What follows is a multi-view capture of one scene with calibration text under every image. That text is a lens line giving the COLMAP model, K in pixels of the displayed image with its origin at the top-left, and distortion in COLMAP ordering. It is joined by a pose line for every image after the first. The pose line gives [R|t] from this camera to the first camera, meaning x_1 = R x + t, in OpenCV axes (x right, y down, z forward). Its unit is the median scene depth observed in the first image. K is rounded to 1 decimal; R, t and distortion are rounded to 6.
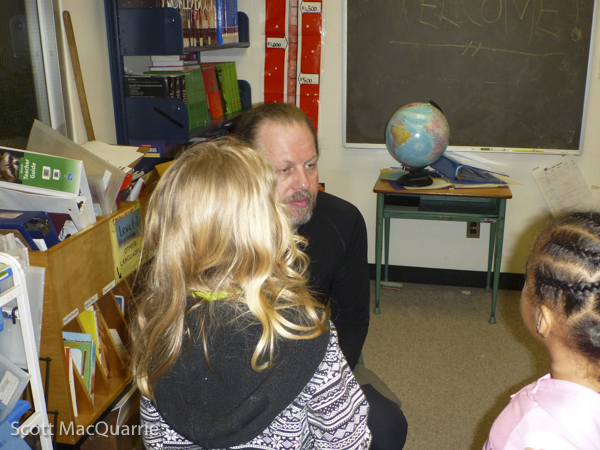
lens RADIAL K [[638.3, 0, 299.4], [0, 638.3, 224.9], [0, 0, 1]] dist [-0.026957, 0.000000]
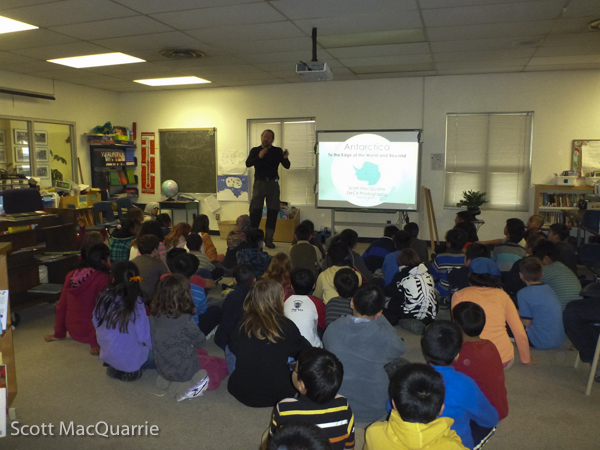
lens RADIAL K [[487.8, 0, 300.5], [0, 487.8, 224.5], [0, 0, 1]] dist [0.004519, 0.000912]
pose [[0.994427, 0.031617, -0.100578, 1.197280], [-0.046795, 0.987221, -0.152332, 0.461144], [0.094476, 0.156189, 0.983198, -1.707388]]
